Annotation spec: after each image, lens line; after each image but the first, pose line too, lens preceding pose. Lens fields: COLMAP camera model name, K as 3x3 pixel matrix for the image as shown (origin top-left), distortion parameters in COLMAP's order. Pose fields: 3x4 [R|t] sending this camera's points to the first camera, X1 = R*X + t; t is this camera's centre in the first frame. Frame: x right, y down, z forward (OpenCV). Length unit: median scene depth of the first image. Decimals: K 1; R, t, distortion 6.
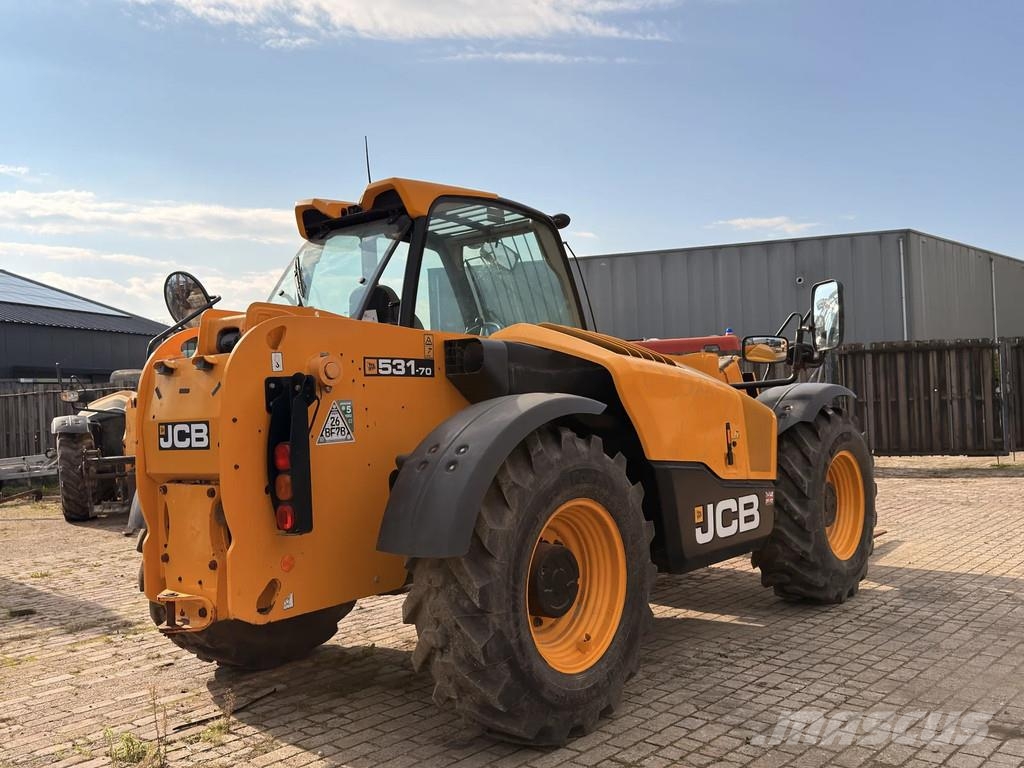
lens RADIAL K [[928.5, 0, 512.0], [0, 928.5, 384.0], [0, 0, 1]] dist [0.134905, -0.242543]
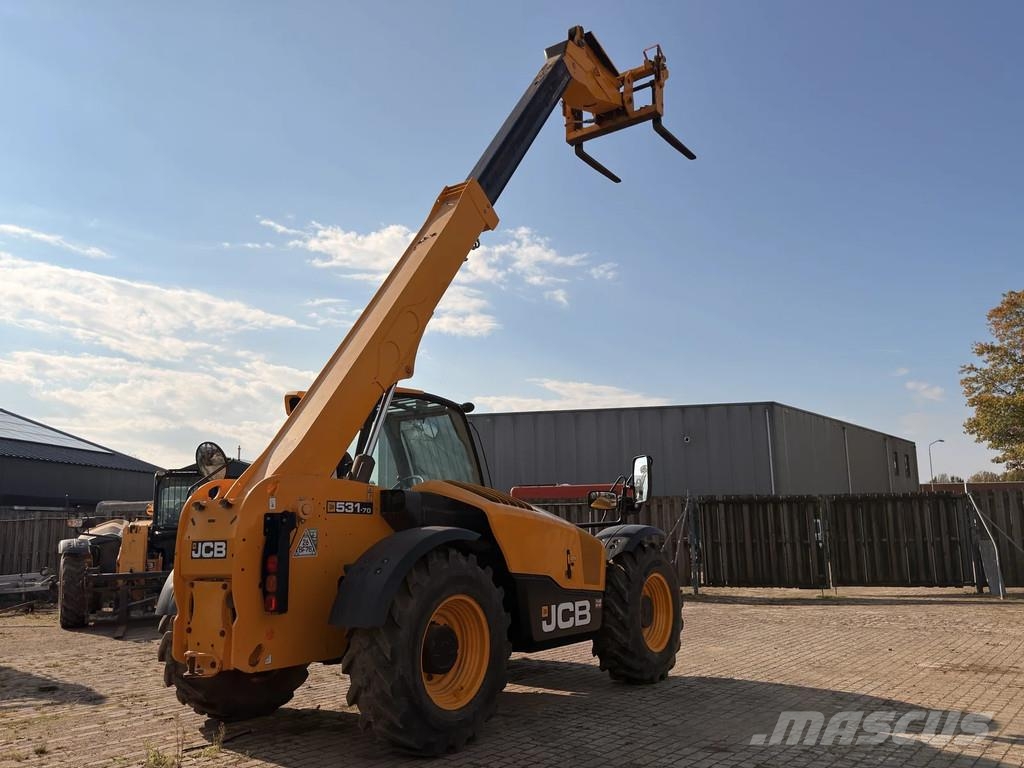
lens RADIAL K [[833.5, 0, 512.0], [0, 833.5, 384.0], [0, 0, 1]] dist [0.139315, -0.214824]
pose [[0.997259, 0.036090, 0.064597, 0.045782], [-0.025269, 0.986615, -0.161100, -0.002393], [-0.069547, 0.159026, 0.984822, -0.387629]]
